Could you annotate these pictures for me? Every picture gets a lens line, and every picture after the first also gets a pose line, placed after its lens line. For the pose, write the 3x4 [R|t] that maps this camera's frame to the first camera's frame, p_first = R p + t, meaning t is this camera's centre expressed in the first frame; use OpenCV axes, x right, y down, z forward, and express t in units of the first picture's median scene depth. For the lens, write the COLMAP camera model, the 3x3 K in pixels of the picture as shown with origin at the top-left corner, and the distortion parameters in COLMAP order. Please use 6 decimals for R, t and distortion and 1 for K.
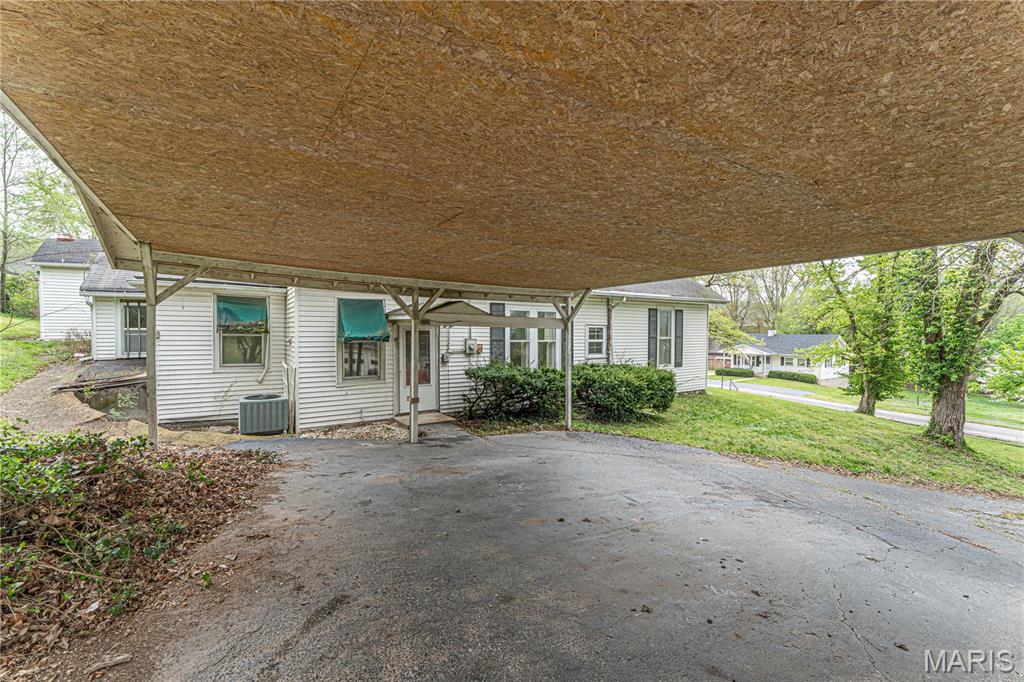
lens RADIAL K [[409.9, 0, 512.0], [0, 409.9, 341.0], [0, 0, 1]] dist [-0.002291, -0.000304]
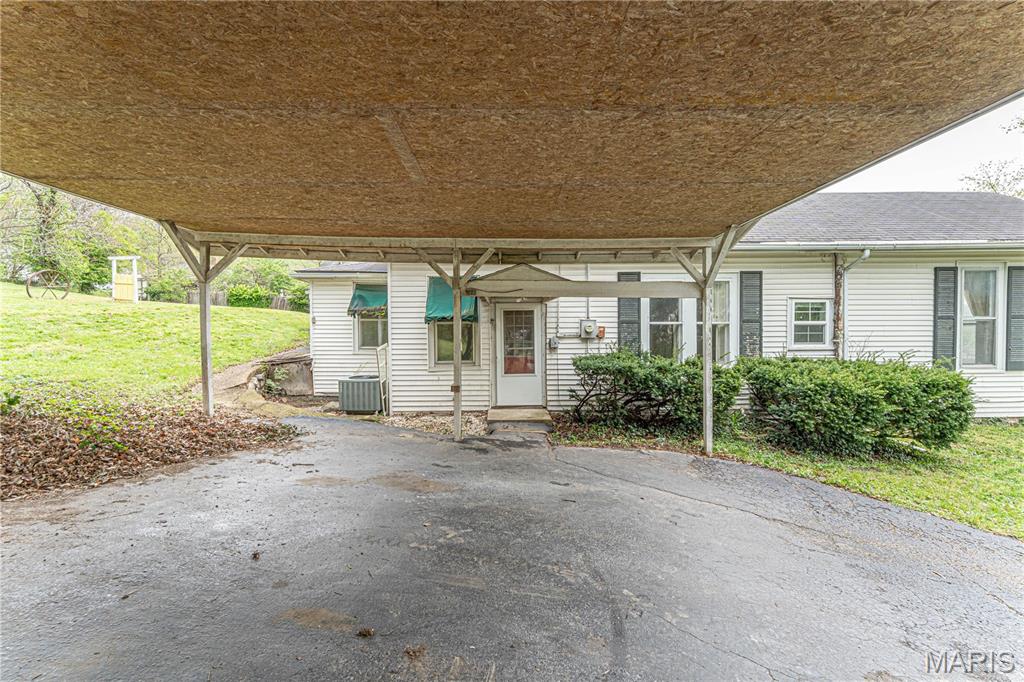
lens RADIAL K [[409.9, 0, 512.0], [0, 409.9, 341.0], [0, 0, 1]] dist [-0.002291, -0.000304]
pose [[0.840014, 0.003014, -0.542556, 0.210476], [-0.000513, 0.999989, 0.004761, 0.032868], [0.542564, -0.003721, 0.840006, 0.269780]]
